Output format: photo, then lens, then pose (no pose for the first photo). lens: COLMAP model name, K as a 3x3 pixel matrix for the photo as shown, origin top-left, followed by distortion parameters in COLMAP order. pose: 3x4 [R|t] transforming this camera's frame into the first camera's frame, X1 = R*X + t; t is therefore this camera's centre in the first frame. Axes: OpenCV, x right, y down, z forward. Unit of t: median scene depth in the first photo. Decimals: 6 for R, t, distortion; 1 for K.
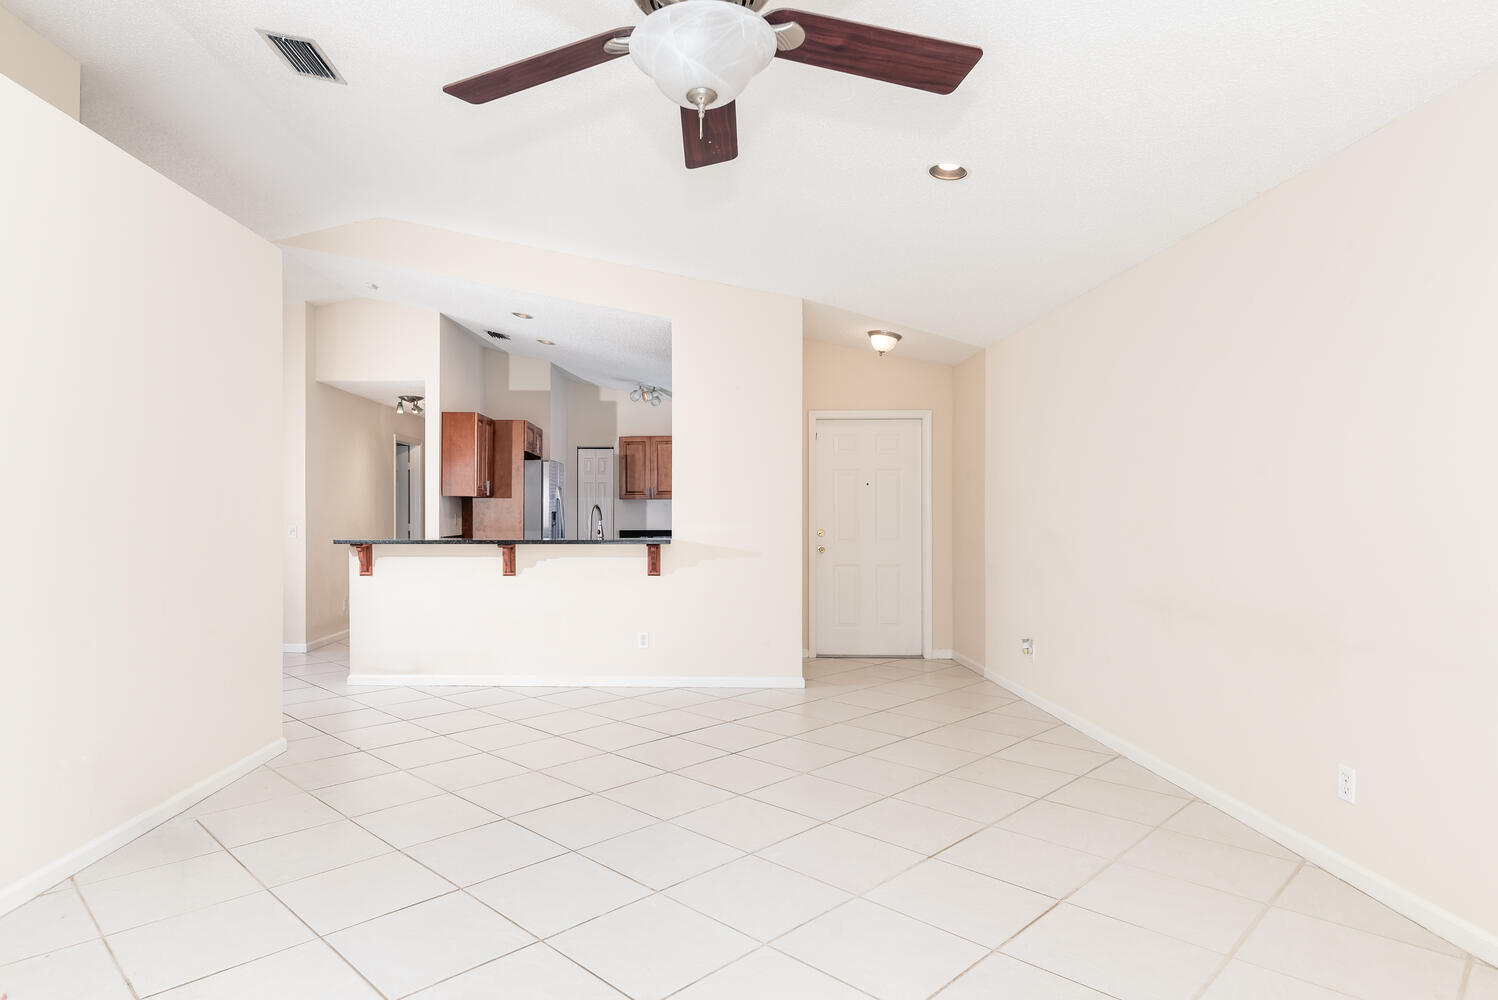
lens RADIAL K [[848.5, 0, 733.9], [0, 848.5, 515.1], [0, 0, 1]] dist [-0.053905, -0.000127]
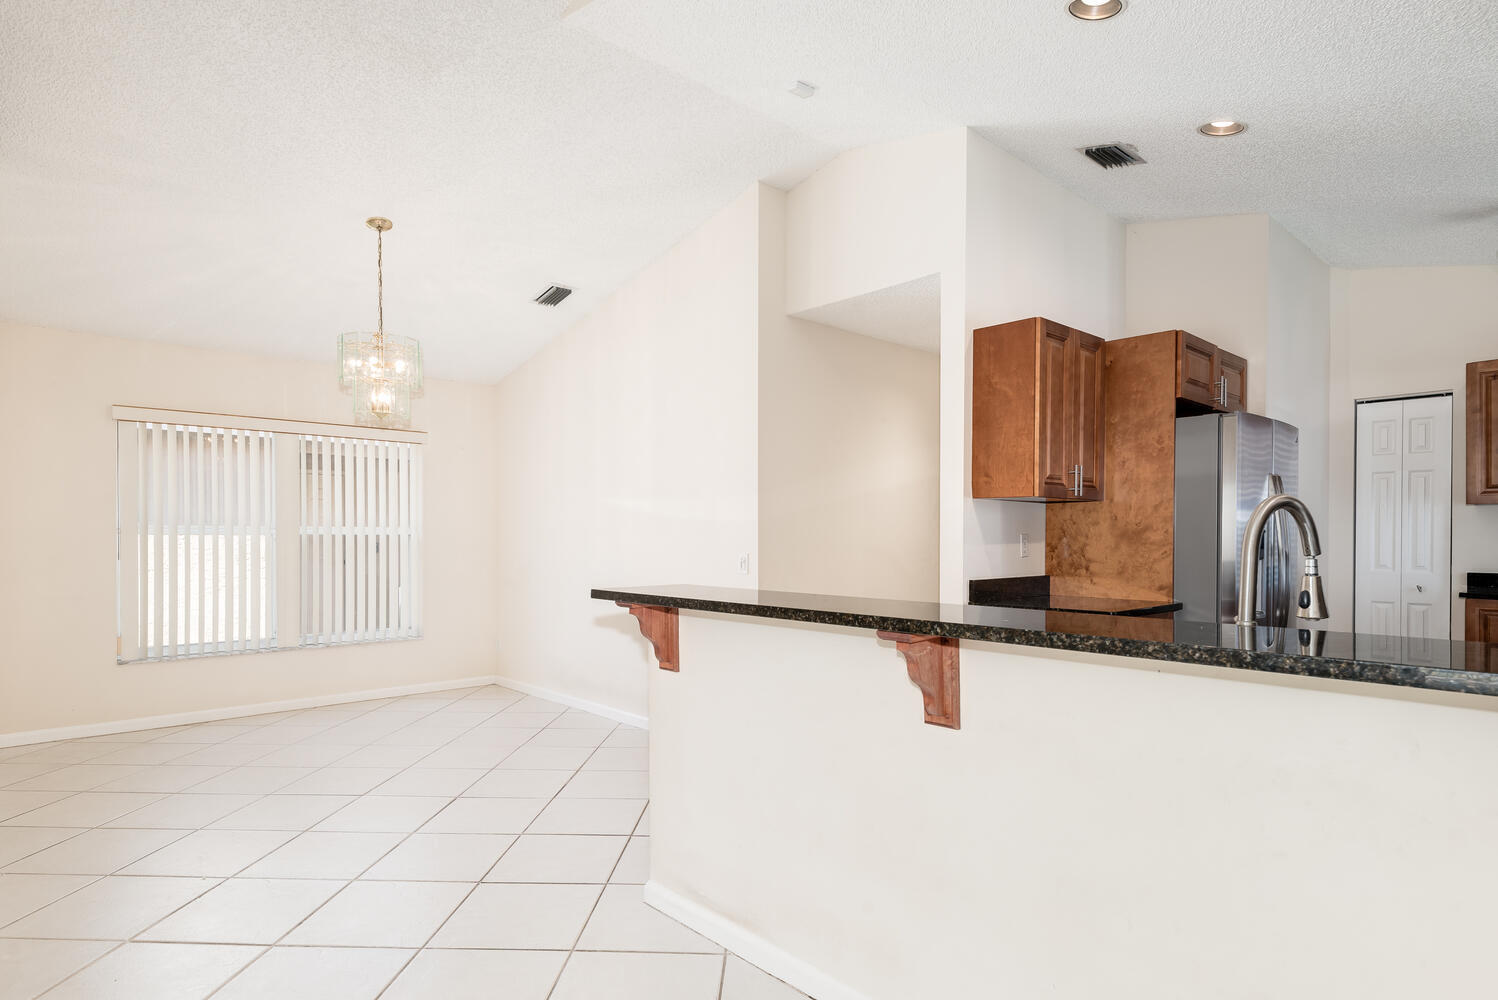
lens RADIAL K [[817.7, 0, 743.0], [0, 817.7, 541.7], [0, 0, 1]] dist [0.011566, -0.001293]
pose [[0.640652, 0.008435, -0.767785, -0.055517], [-0.006194, 0.999964, 0.005817, 0.000684], [0.767807, 0.001029, 0.640681, 0.520675]]
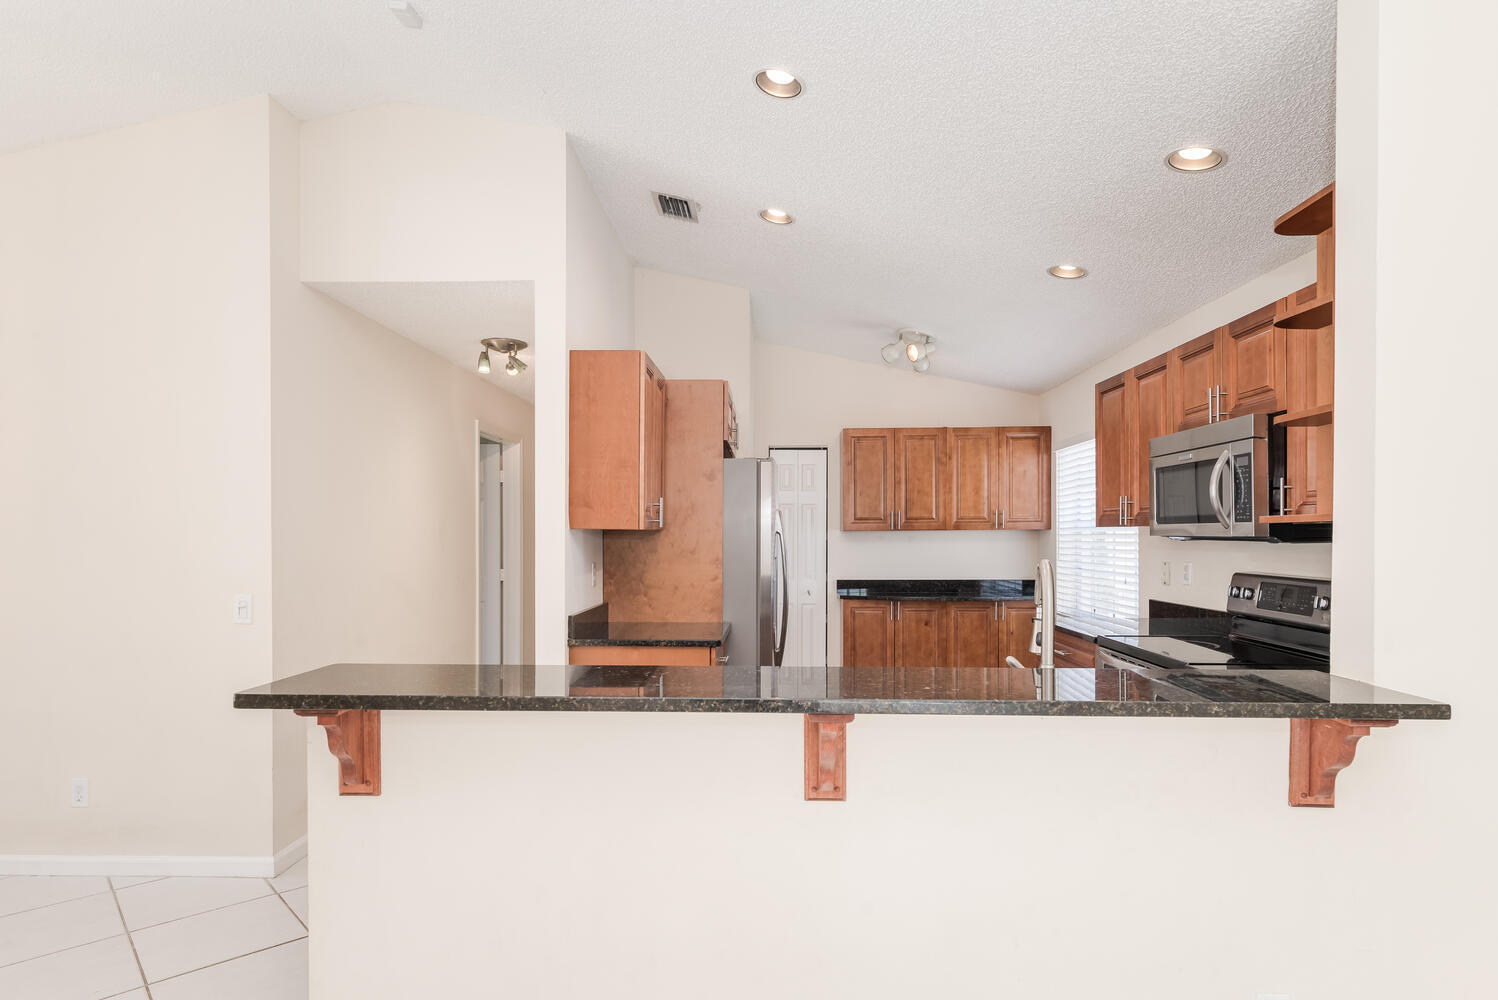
lens RADIAL K [[817.7, 0, 750.1], [0, 817.7, 539.8], [0, 0, 1]] dist [0.011566, -0.001293]
pose [[0.997153, 0.003003, -0.075343, -0.189027], [-0.002909, 0.999995, 0.001351, -0.015719], [0.075347, -0.001128, 0.997157, 0.491796]]
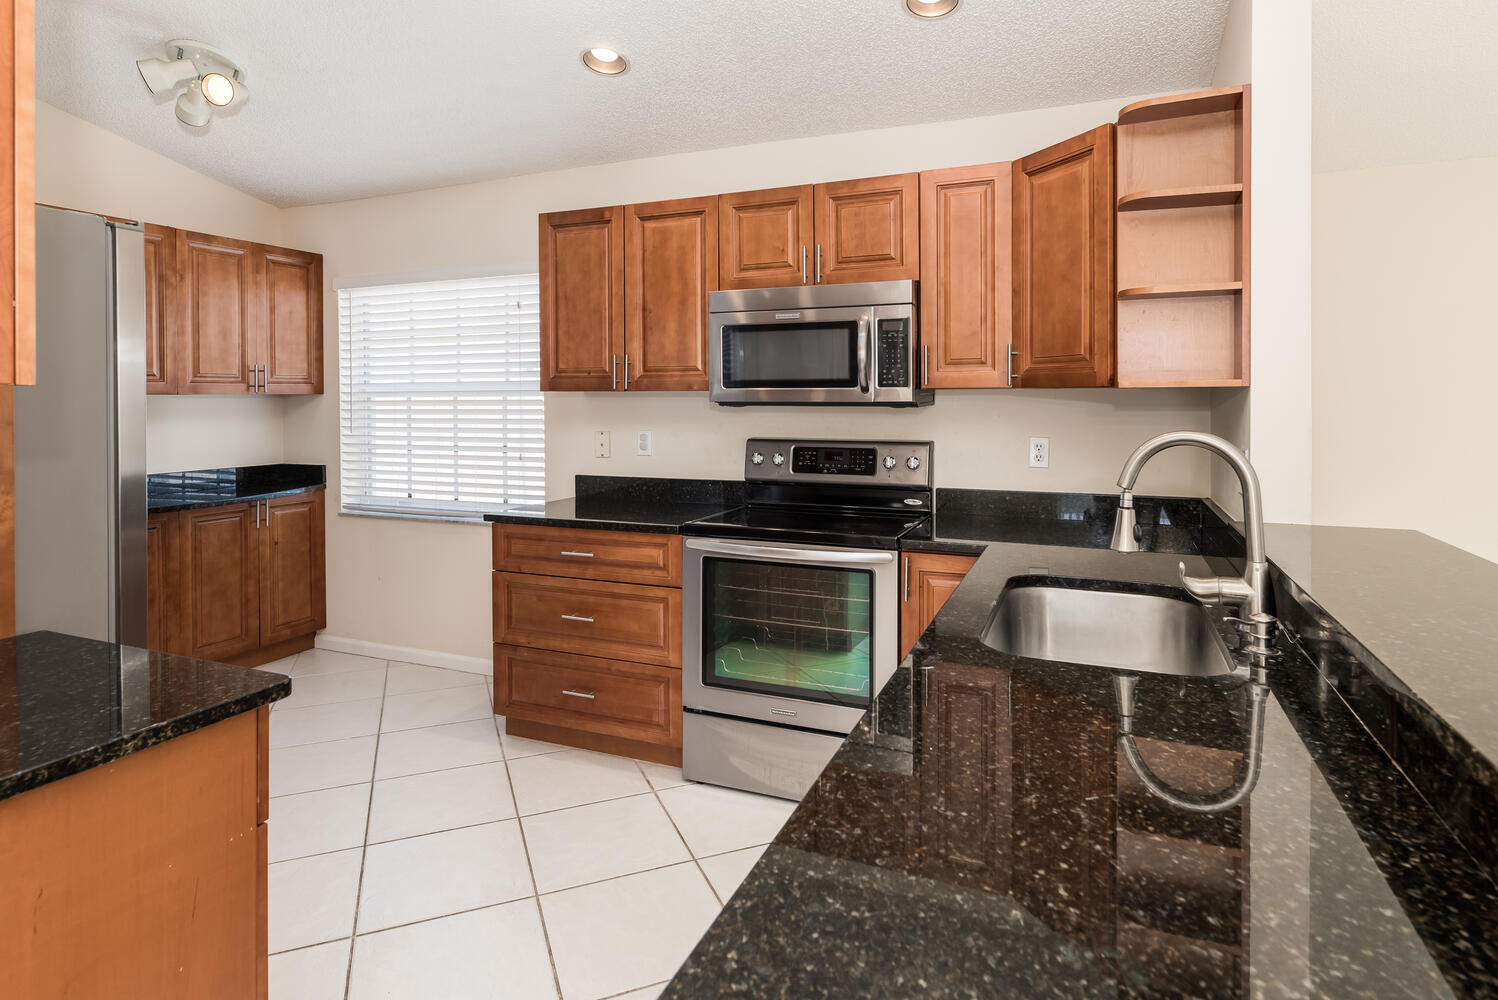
lens RADIAL K [[817.7, 0, 736.6], [0, 817.7, 410.6], [0, 0, 1]] dist [0.011566, -0.001293]
pose [[0.432186, -0.009019, 0.901740, -0.338346], [0.006320, 0.999956, 0.006972, -0.016082], [-0.901763, 0.002685, 0.432223, 0.747821]]
